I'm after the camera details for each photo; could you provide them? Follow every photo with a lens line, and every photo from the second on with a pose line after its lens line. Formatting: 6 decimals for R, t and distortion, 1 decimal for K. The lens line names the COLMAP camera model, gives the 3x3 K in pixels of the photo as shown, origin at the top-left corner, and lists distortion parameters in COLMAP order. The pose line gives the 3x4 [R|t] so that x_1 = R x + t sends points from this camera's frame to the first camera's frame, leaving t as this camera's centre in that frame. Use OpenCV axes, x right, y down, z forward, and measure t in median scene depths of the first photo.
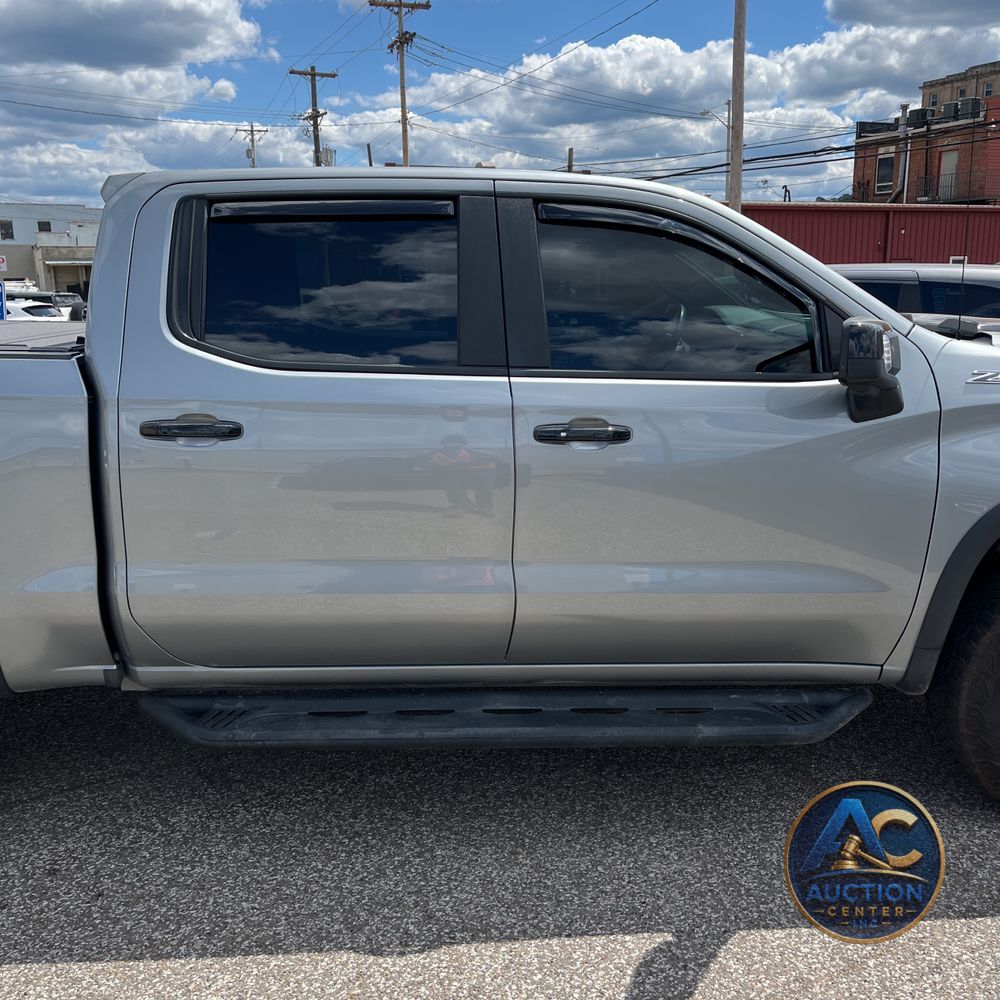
lens RADIAL K [[1011.1, 0, 498.5], [0, 1011.1, 481.7], [0, 0, 1]] dist [0.010559, 0.029223]
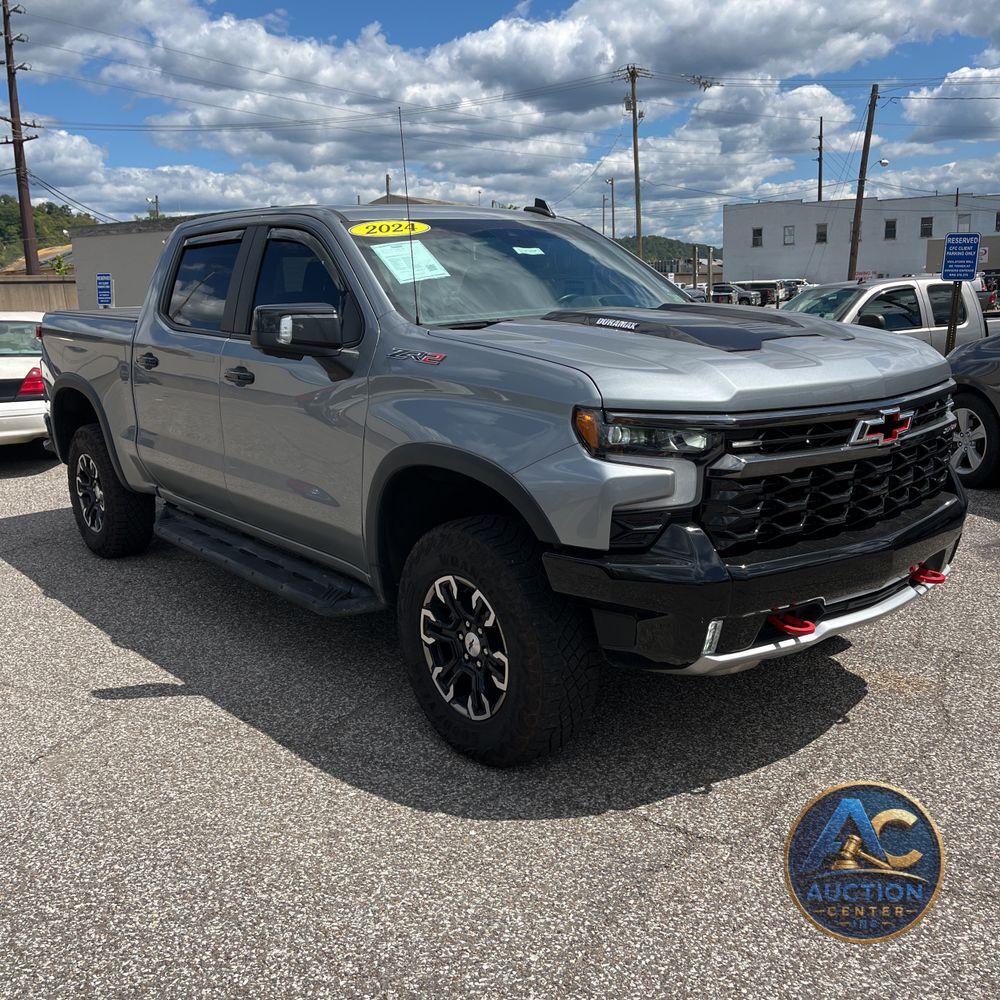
lens RADIAL K [[1016.9, 0, 504.3], [0, 1016.9, 480.5], [0, 0, 1]] dist [0.034705, -0.041712]
pose [[0.602392, 0.142248, -0.785423, 1.320541], [-0.137494, 0.987776, 0.073442, -0.049465], [0.786269, 0.063750, 0.614587, 0.293352]]
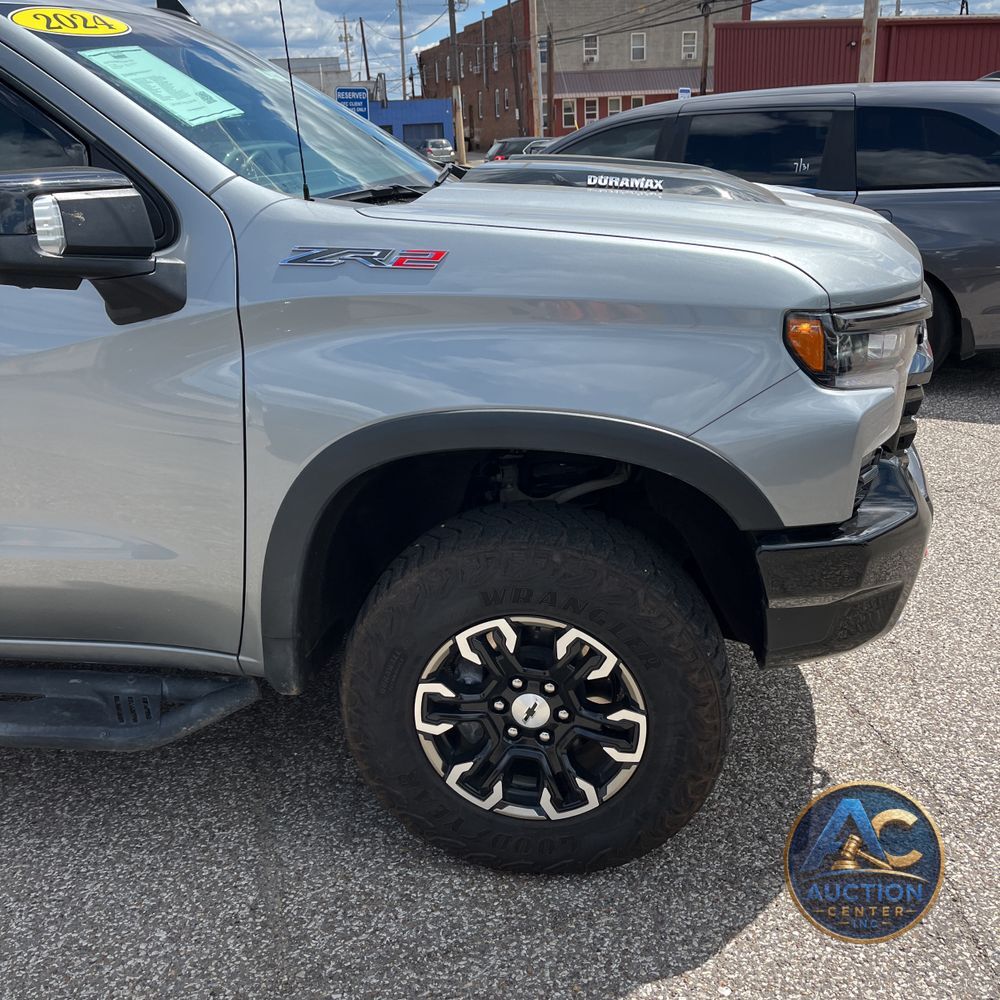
lens RADIAL K [[1011.1, 0, 498.5], [0, 1011.1, 481.7], [0, 0, 1]] dist [0.010559, 0.029223]
pose [[0.984741, 0.028392, -0.171695, 0.611240], [-0.003667, 0.989768, 0.142638, -0.043627], [0.173988, -0.139832, 0.974769, 0.296153]]
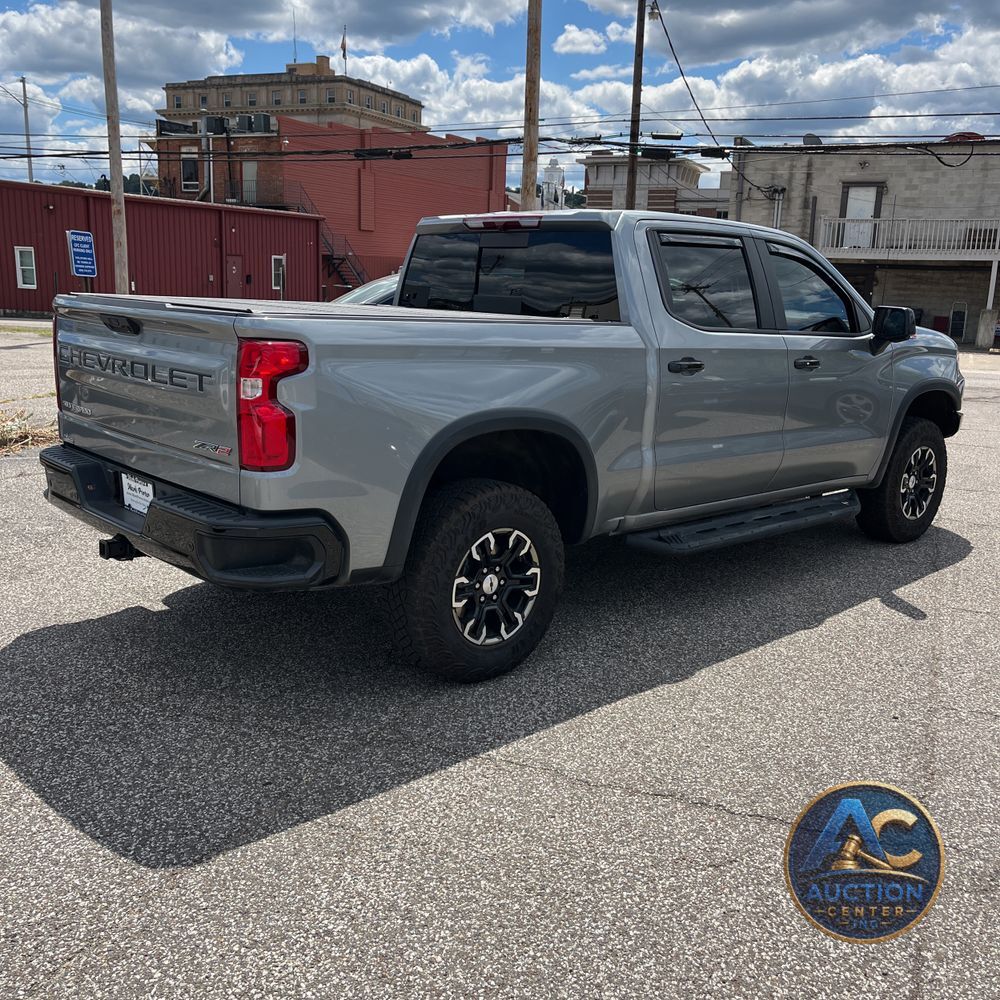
lens RADIAL K [[1018.2, 0, 492.4], [0, 1018.2, 481.2], [0, 0, 1]] dist [0.031064, -0.003696]
pose [[0.760592, -0.094977, 0.642246, -1.372998], [0.091331, 0.995057, 0.038992, 0.037782], [-0.642774, 0.029000, 0.765507, -0.093773]]
